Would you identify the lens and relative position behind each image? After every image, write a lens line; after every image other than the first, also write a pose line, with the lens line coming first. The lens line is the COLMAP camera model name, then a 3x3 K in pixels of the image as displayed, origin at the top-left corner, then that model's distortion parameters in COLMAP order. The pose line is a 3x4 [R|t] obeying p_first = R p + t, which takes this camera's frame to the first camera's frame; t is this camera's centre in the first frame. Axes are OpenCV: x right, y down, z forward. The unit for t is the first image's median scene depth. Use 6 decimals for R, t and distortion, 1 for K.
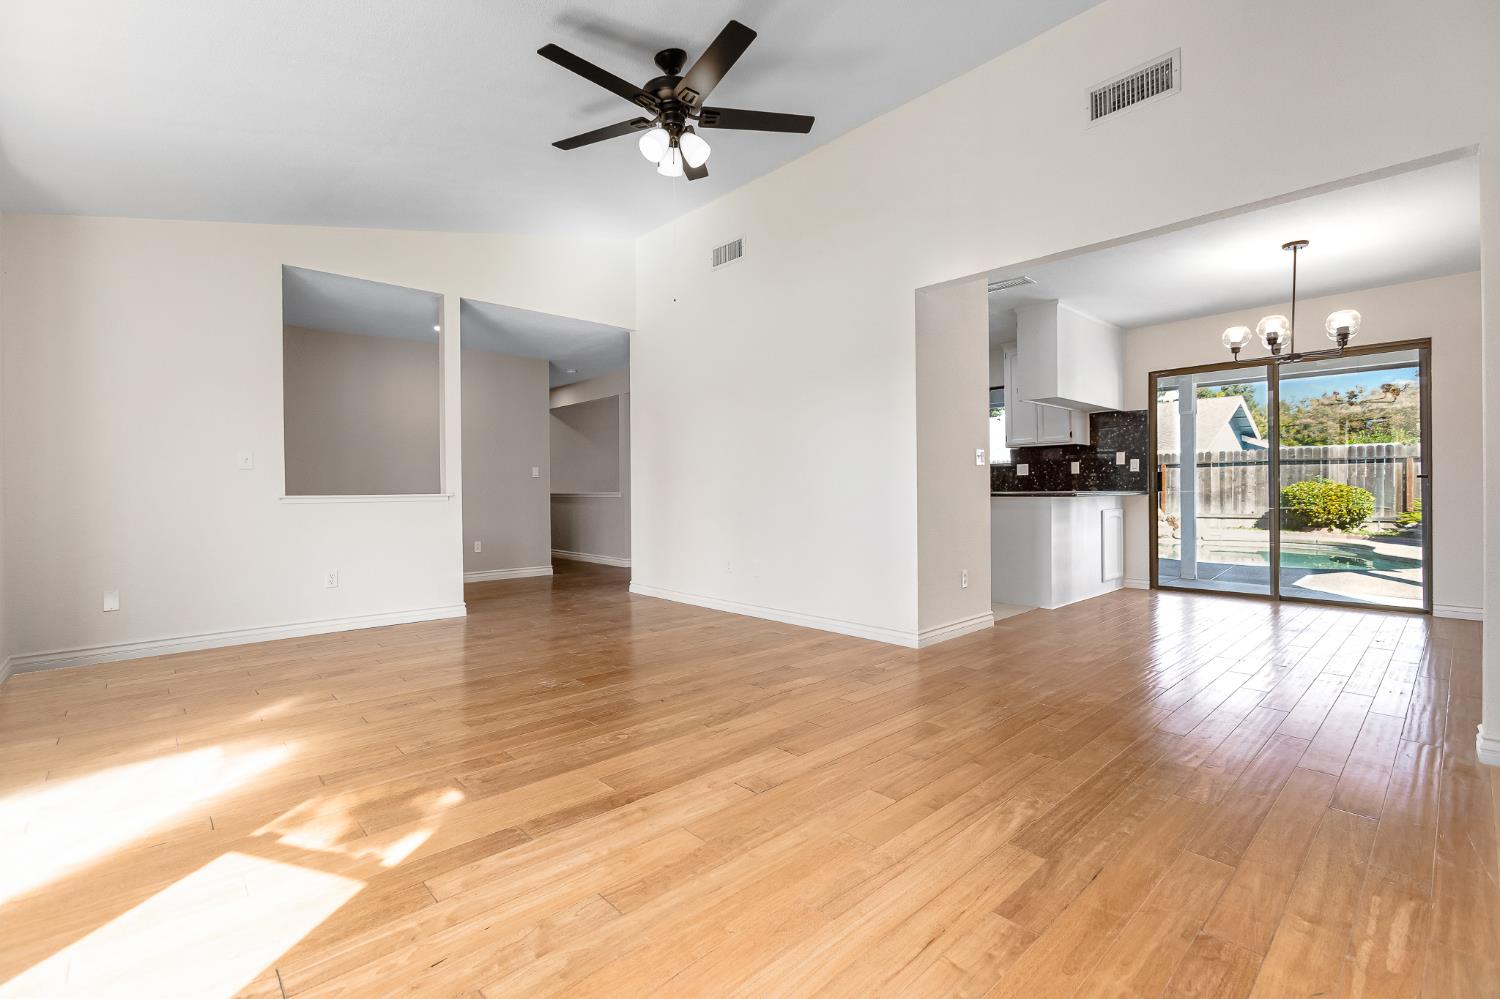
lens RADIAL K [[664.5, 0, 720.7], [0, 664.5, 494.2], [0, 0, 1]] dist [-0.014889, 0.006222]
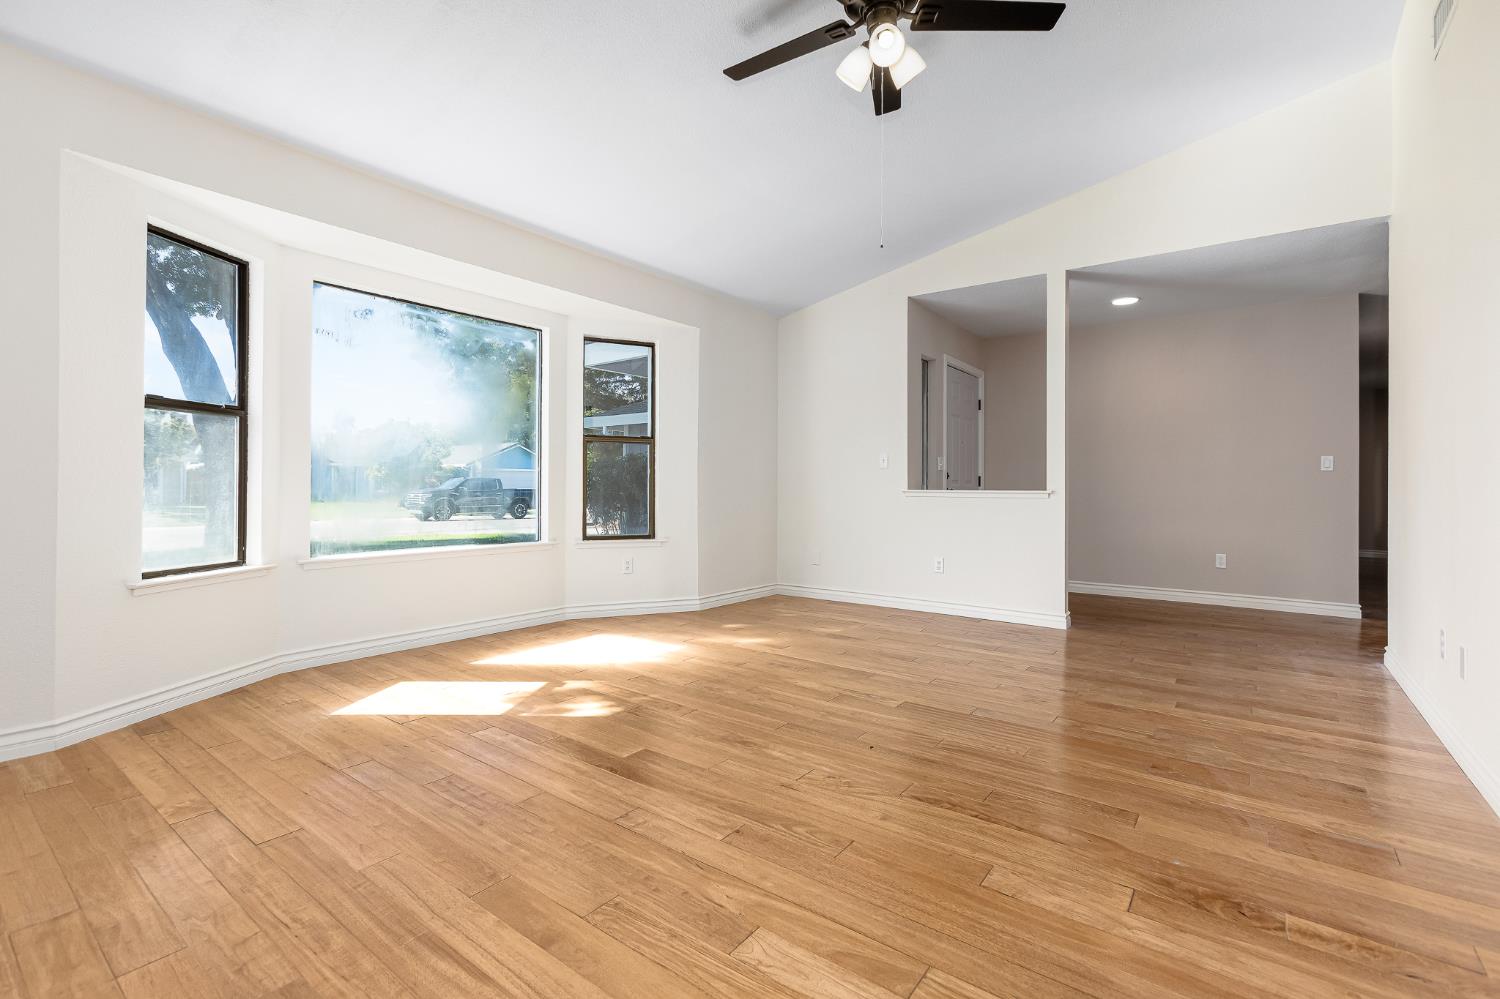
lens RADIAL K [[664.5, 0, 743.4], [0, 664.5, 485.7], [0, 0, 1]] dist [-0.014889, 0.006222]
pose [[0.202550, 0.007166, -0.979246, 0.411513], [-0.017367, 0.999842, 0.003724, -0.003181], [0.979118, 0.016253, 0.202643, 0.422437]]
